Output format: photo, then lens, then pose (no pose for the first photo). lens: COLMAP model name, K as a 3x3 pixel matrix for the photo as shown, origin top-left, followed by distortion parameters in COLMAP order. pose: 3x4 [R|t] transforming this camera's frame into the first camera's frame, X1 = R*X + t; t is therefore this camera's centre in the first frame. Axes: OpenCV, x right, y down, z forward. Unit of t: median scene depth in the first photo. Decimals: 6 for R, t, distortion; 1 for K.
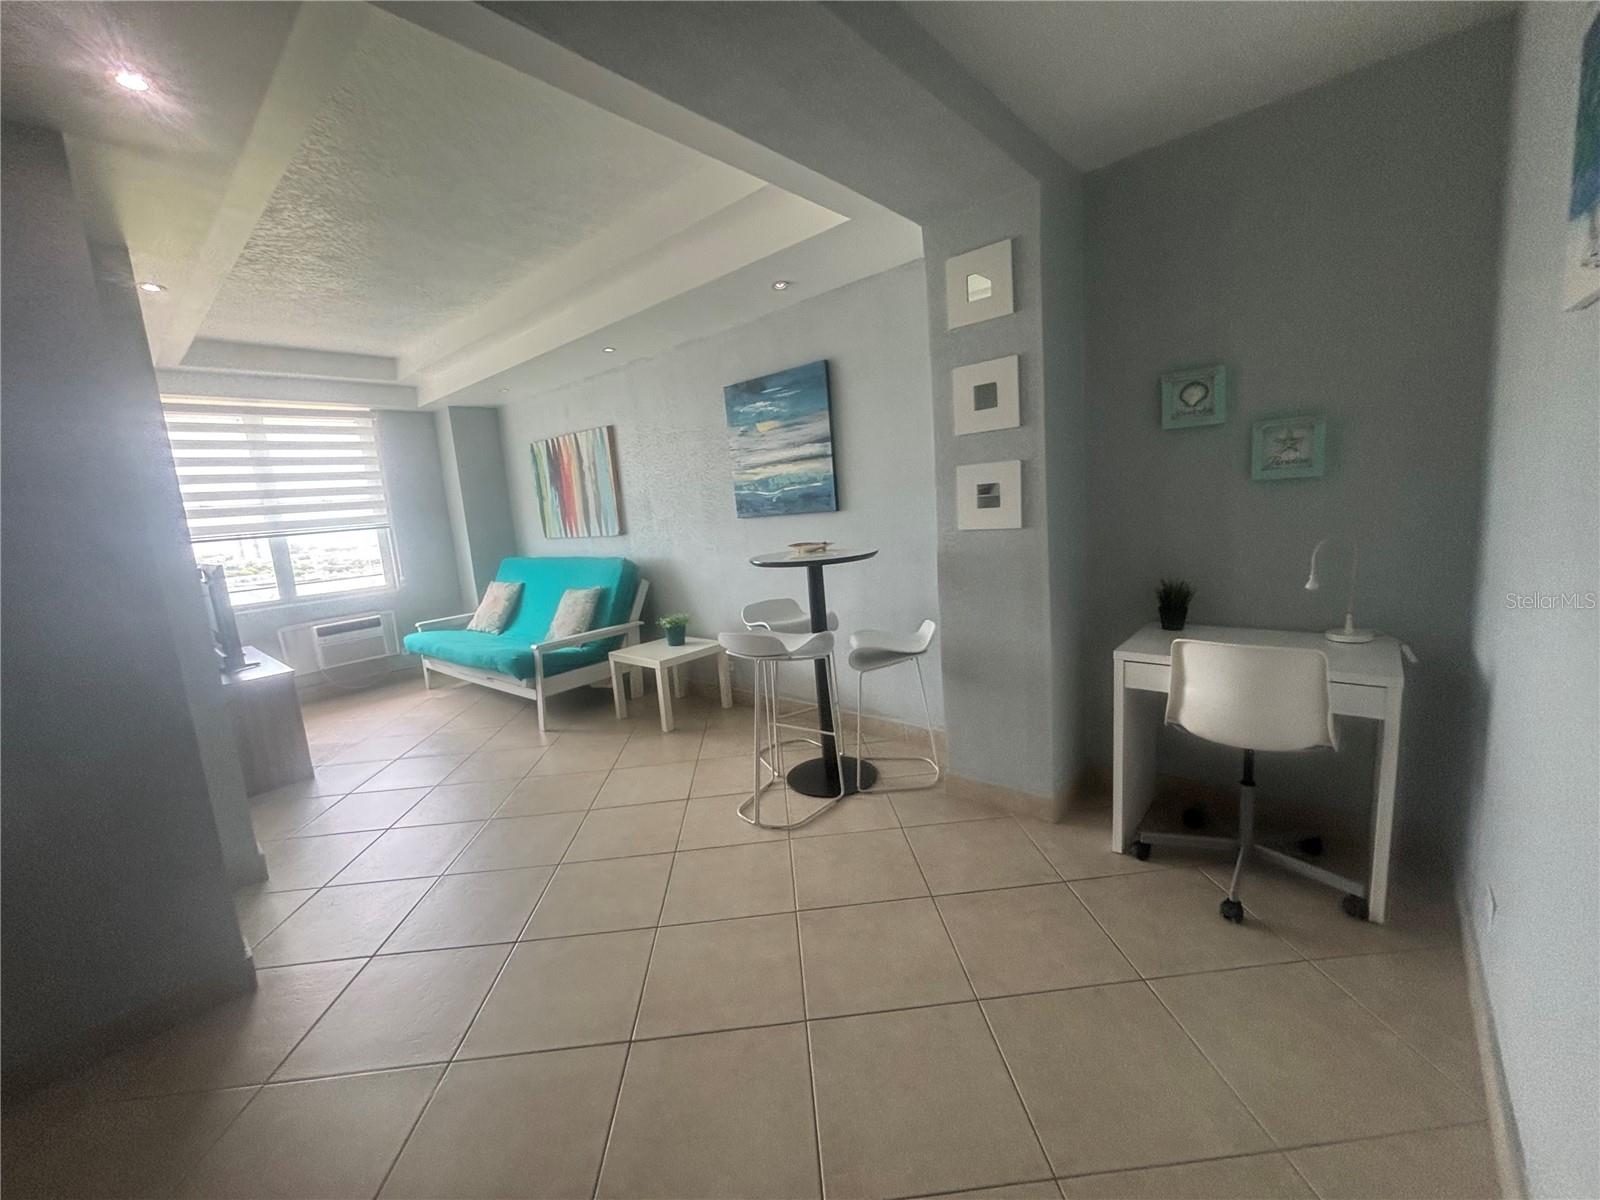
lens RADIAL K [[641.0, 0, 803.0], [0, 641.0, 596.7], [0, 0, 1]] dist [-0.003717, 0.000561]
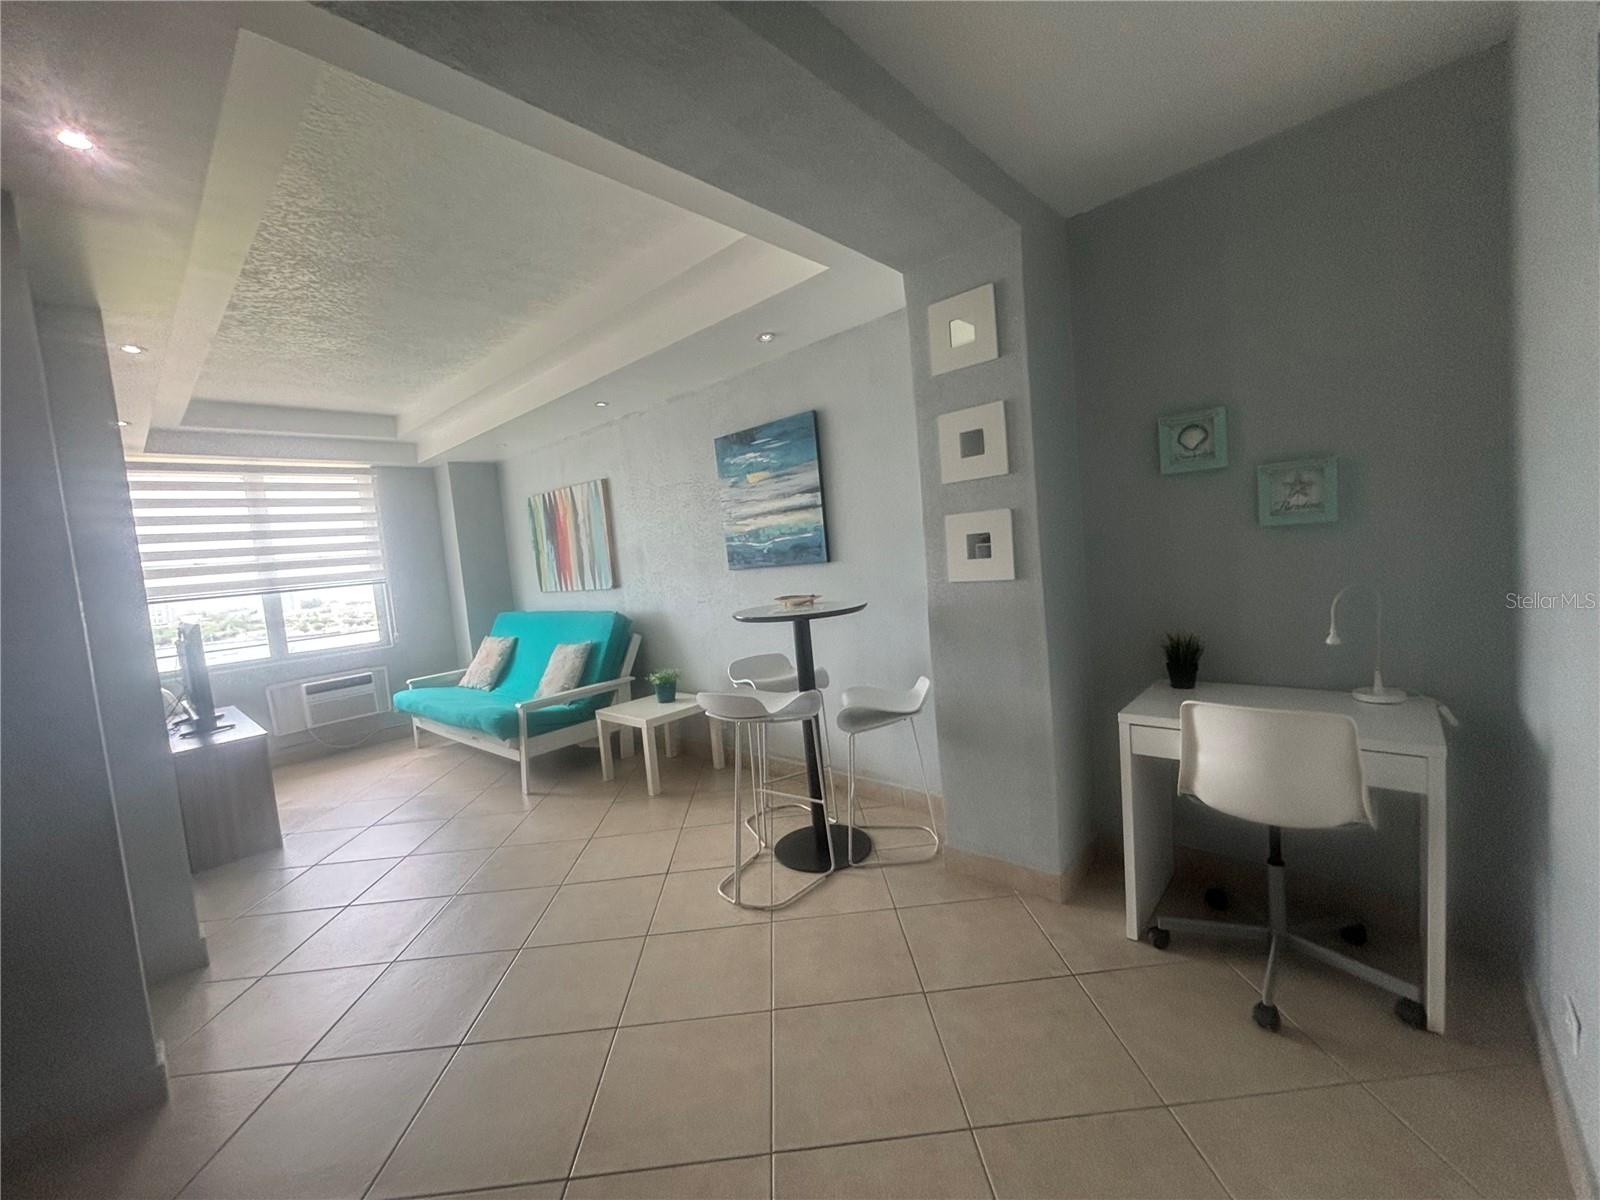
lens RADIAL K [[641.0, 0, 804.2], [0, 641.0, 596.3], [0, 0, 1]] dist [-0.003717, 0.000561]
pose [[0.999742, -0.009827, -0.020500, 0.037199], [0.008241, 0.997066, -0.076107, -0.010168], [0.021188, 0.075919, 0.996889, 0.043109]]
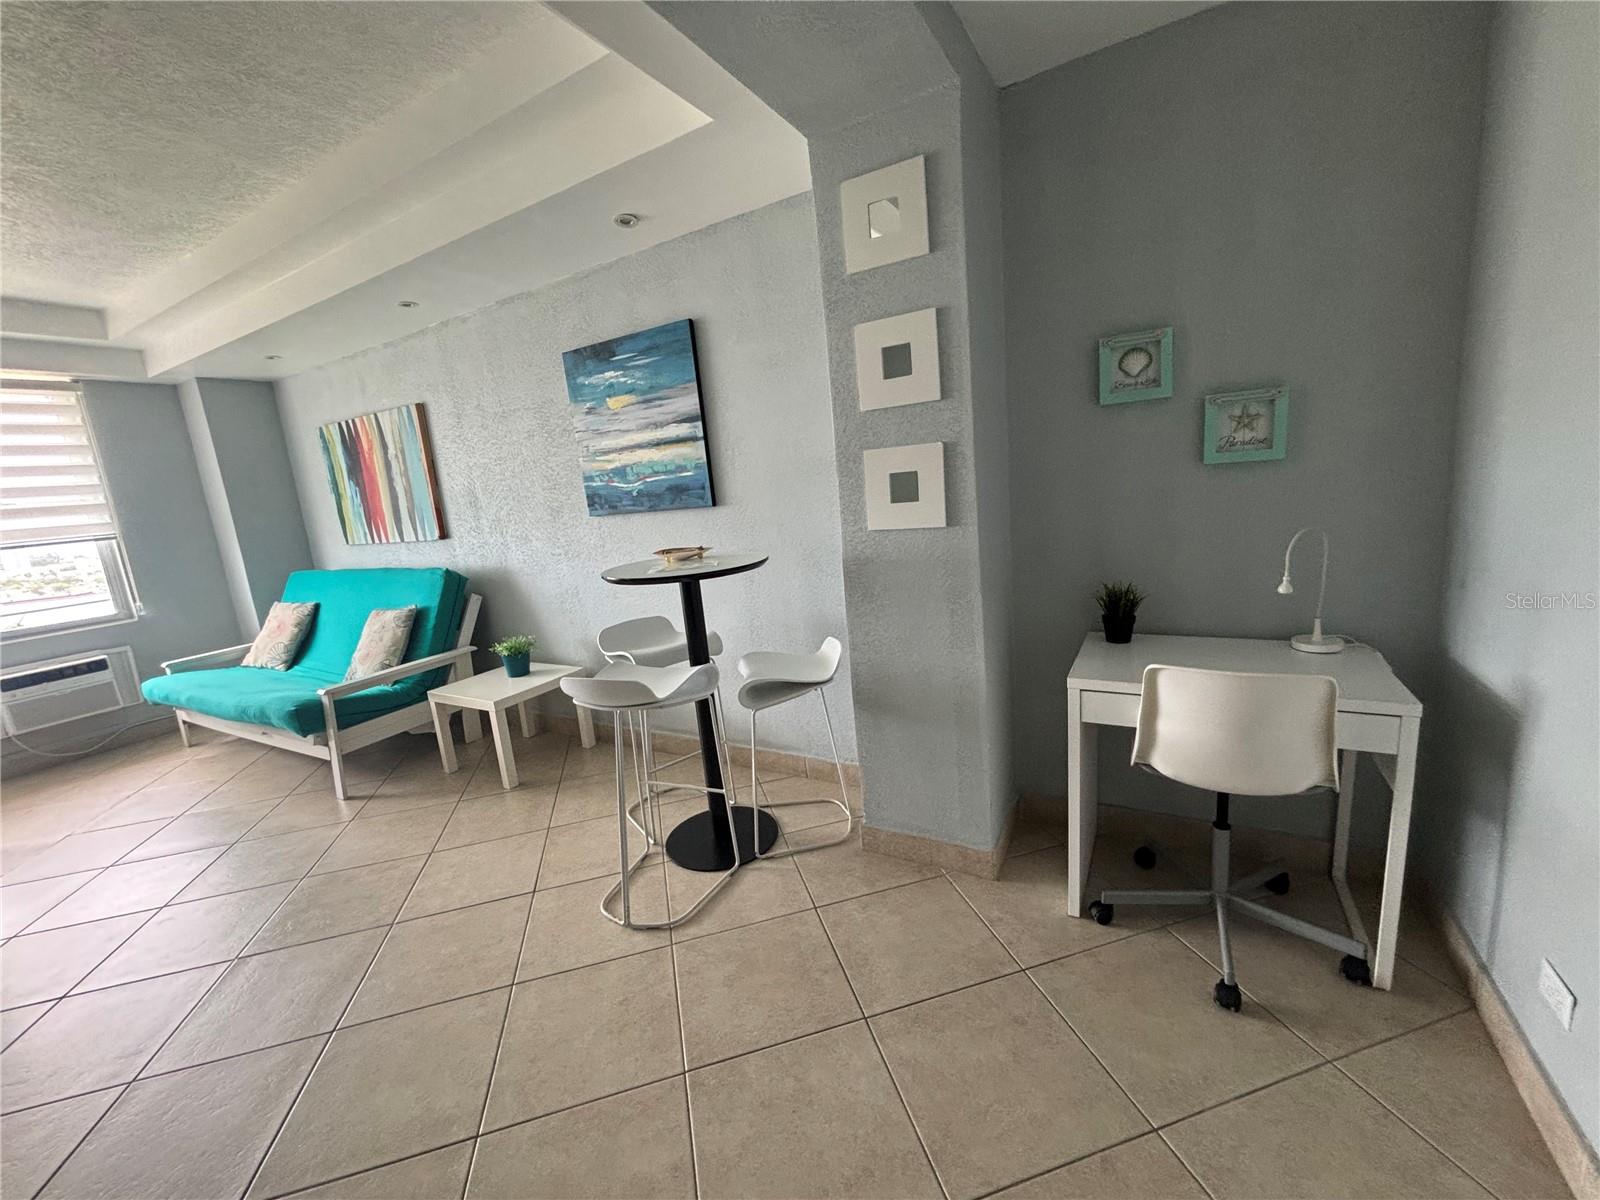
lens RADIAL K [[641.0, 0, 800.6], [0, 641.0, 599.3], [0, 0, 1]] dist [-0.003717, 0.000561]
pose [[0.981519, -0.047490, 0.185377, 0.005842], [0.043259, 0.998704, 0.026803, -0.033173], [-0.186409, -0.018288, 0.982302, 0.176959]]
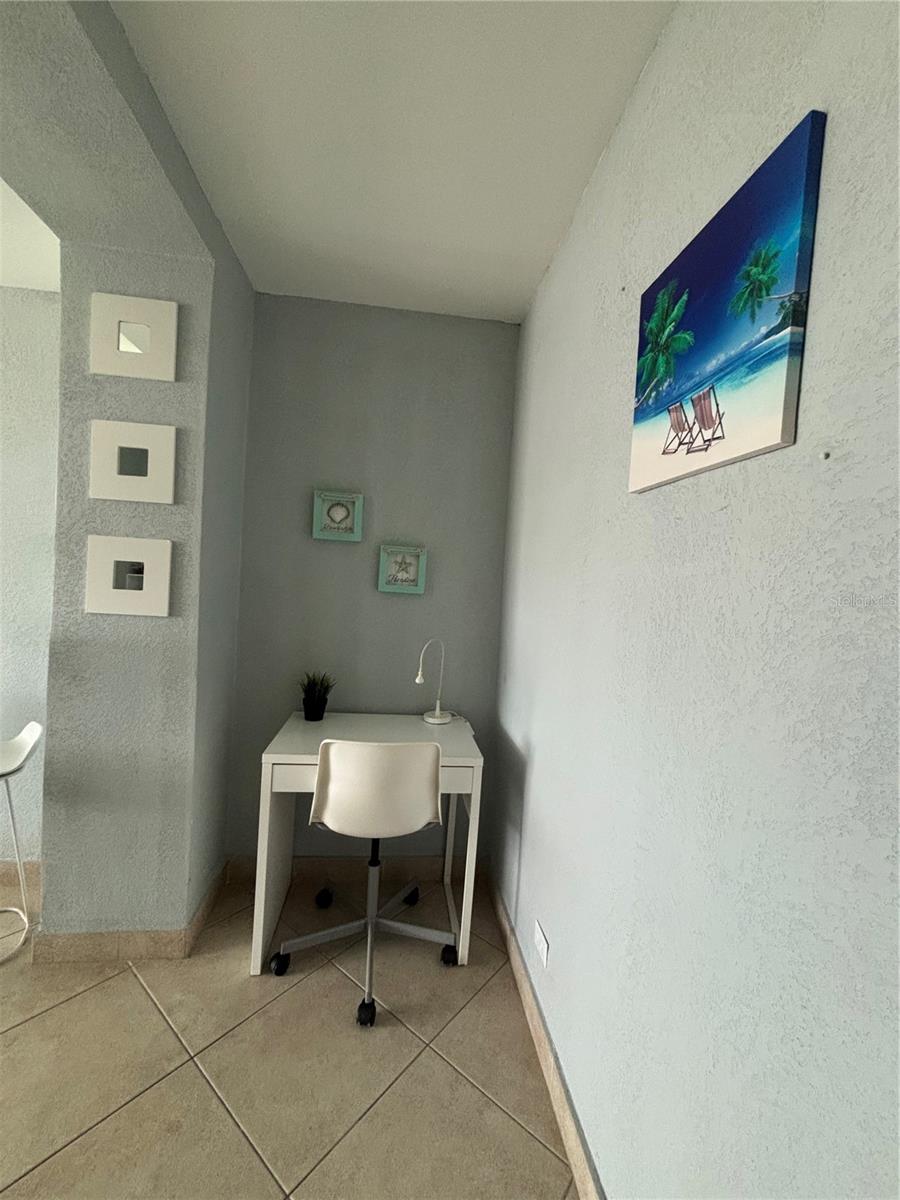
lens RADIAL K [[480.7, 0, 454.8], [0, 480.7, 599.6], [0, 0, 1]] dist [-0.003717, 0.000561]
pose [[0.661264, 0.092804, 0.744391, 0.079300], [0.000104, 0.992307, -0.123805, -0.035470], [-0.750154, 0.081945, 0.656167, 0.196368]]
